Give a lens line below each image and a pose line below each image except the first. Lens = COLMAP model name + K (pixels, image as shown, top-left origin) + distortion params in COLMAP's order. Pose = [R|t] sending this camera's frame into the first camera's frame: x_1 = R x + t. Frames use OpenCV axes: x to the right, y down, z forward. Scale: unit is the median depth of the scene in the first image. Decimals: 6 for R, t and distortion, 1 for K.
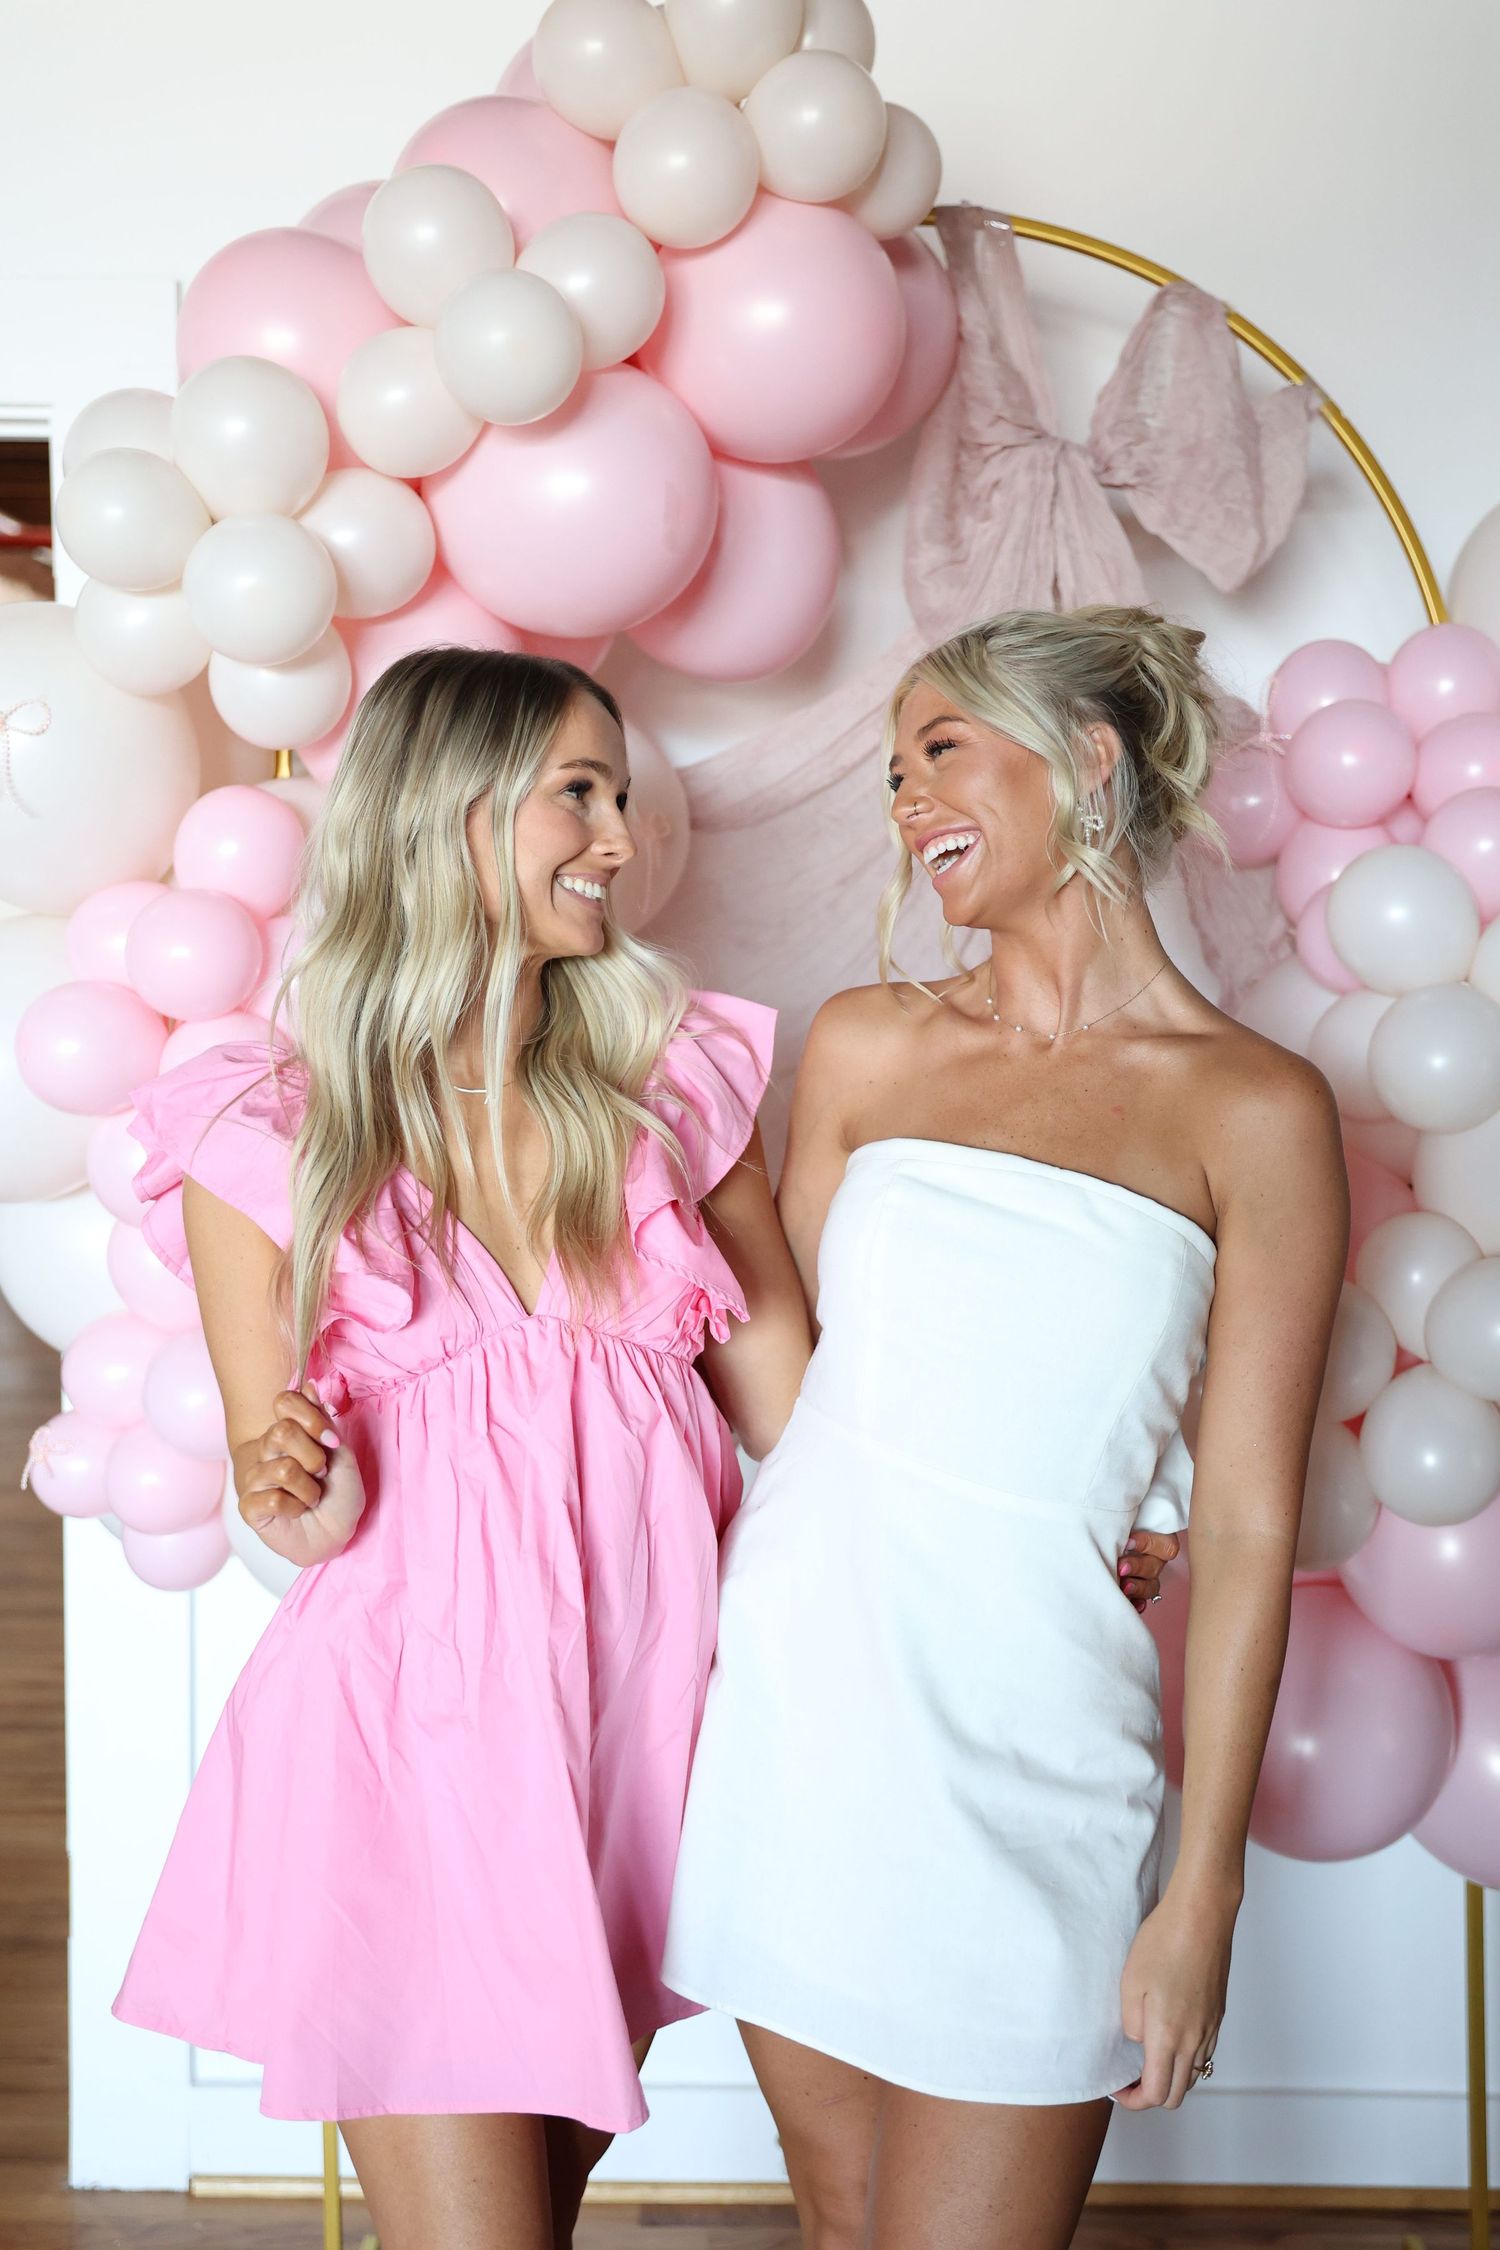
lens RADIAL K [[2408.8, 0, 761.8], [0, 2408.8, 1126.2], [0, 0, 1]] dist [0.019379, 0.000000]
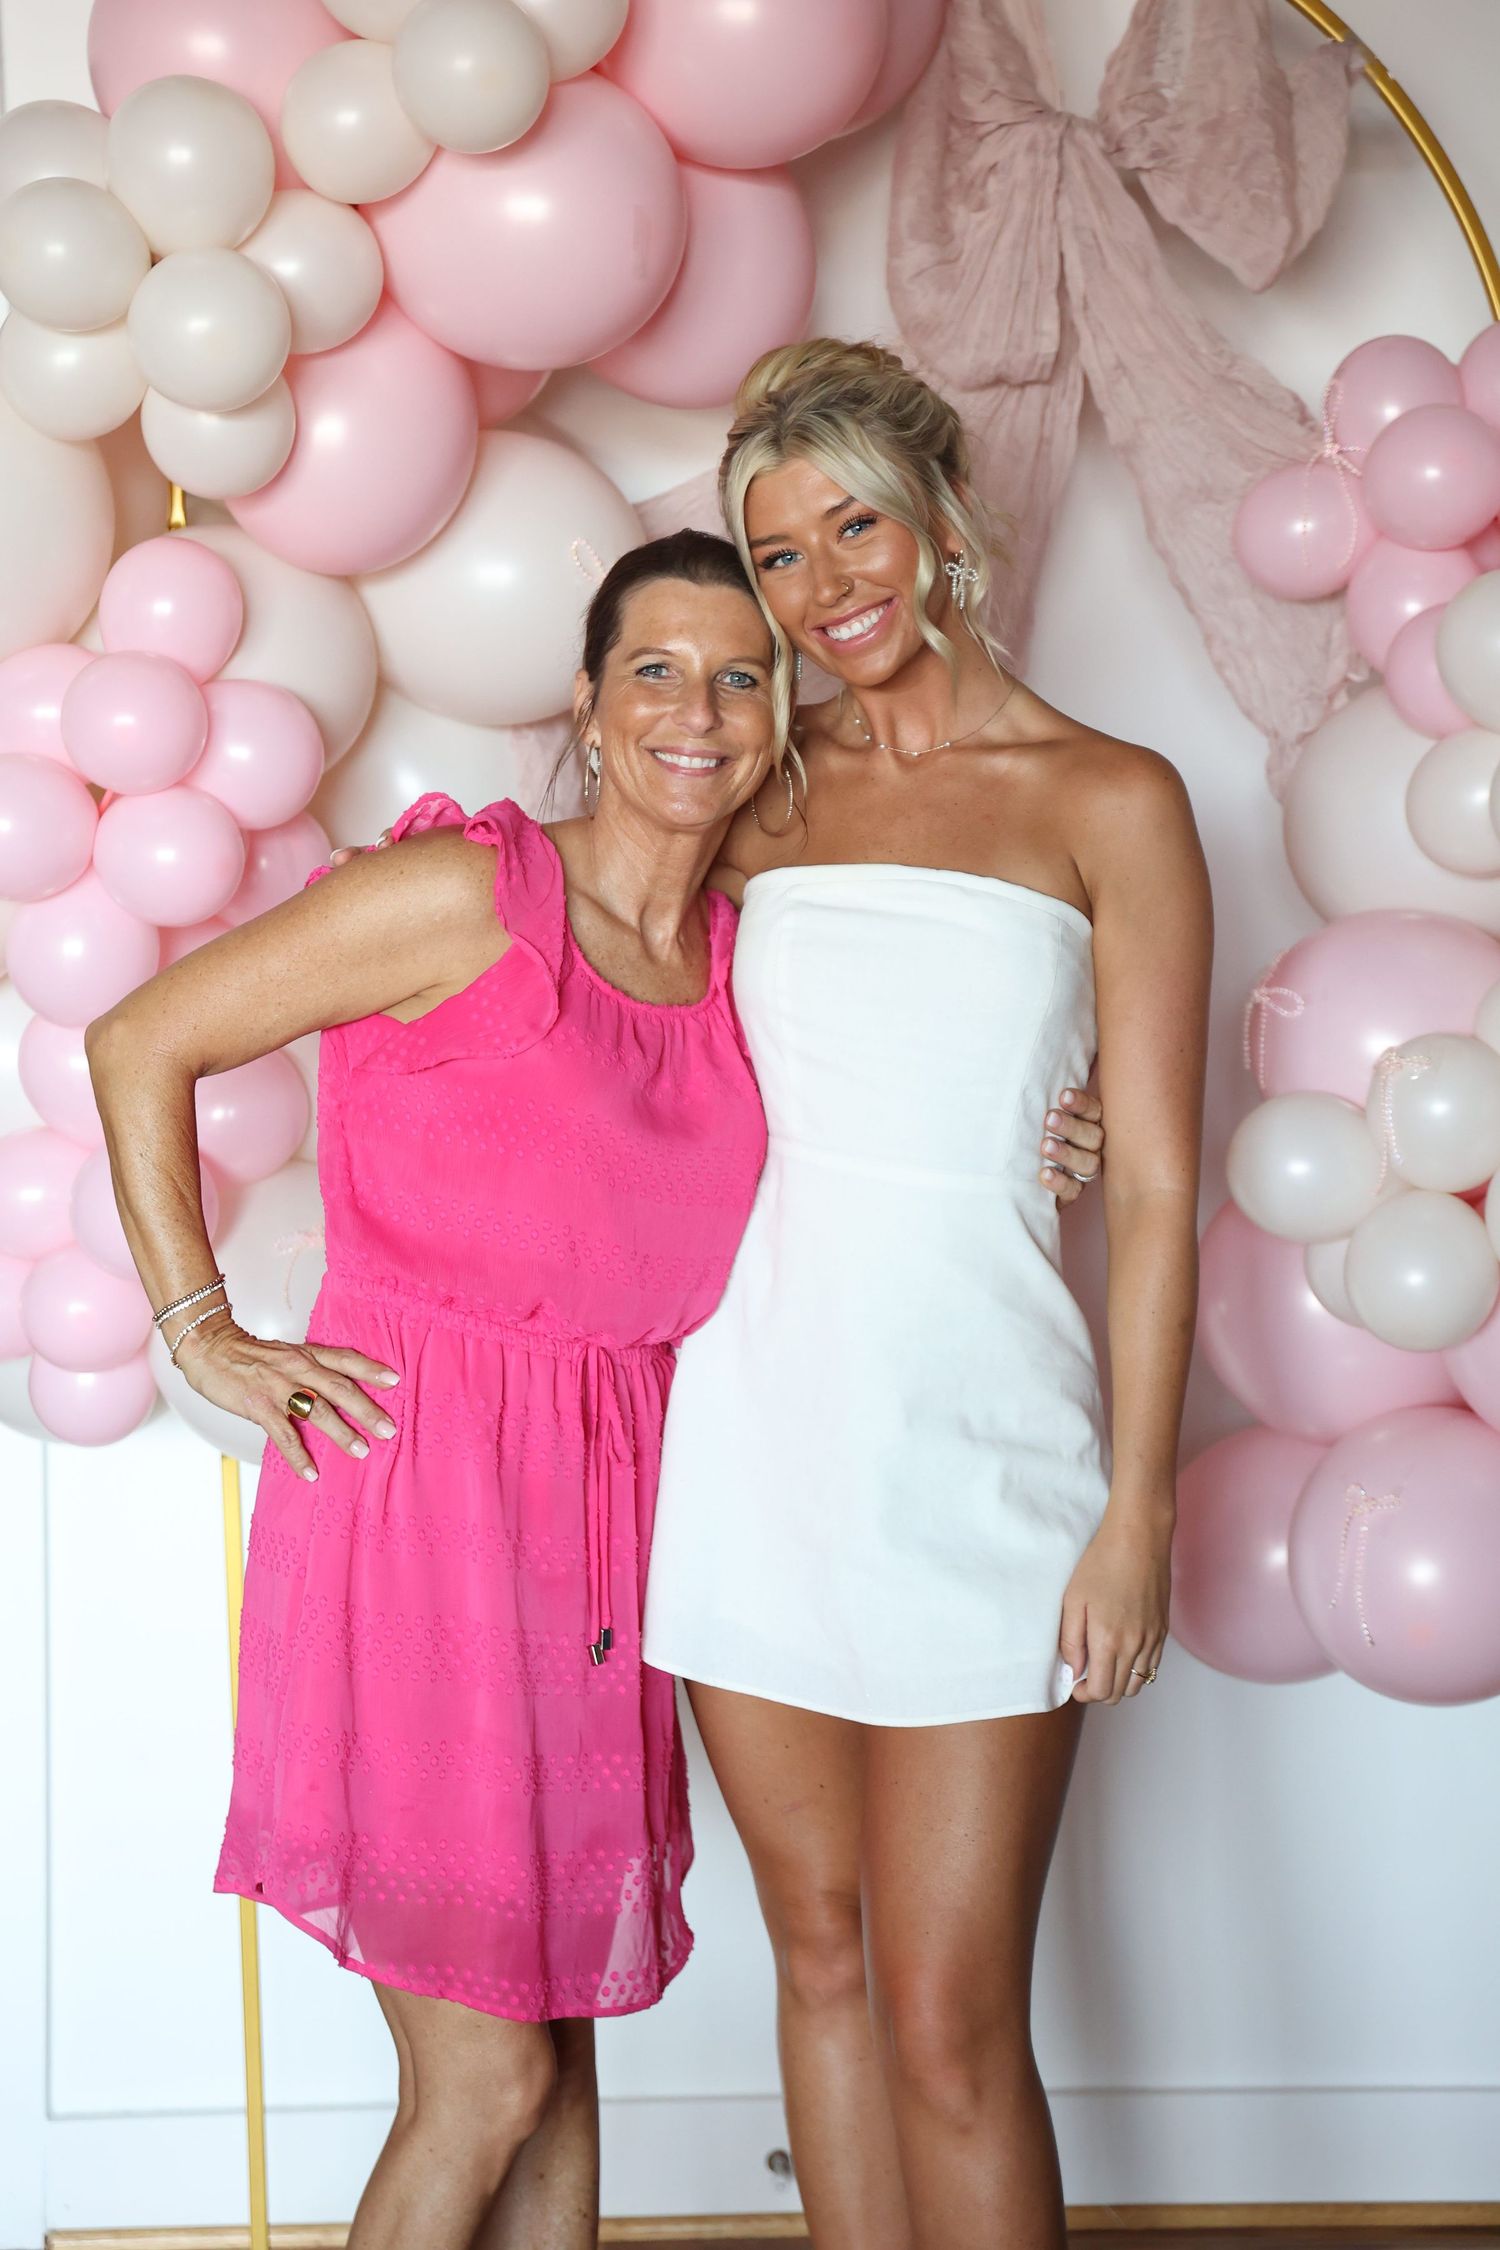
lens RADIAL K [[4228.9, 0, 754.5], [0, 4228.9, 1122.1], [0, 0, 1]] dist [0.272208, 0.000000]
pose [[0.999370, -0.020980, 0.028634, -0.042896], [0.020466, 0.999626, 0.018131, 0.051816], [-0.029004, -0.017534, 0.999426, -0.589715]]
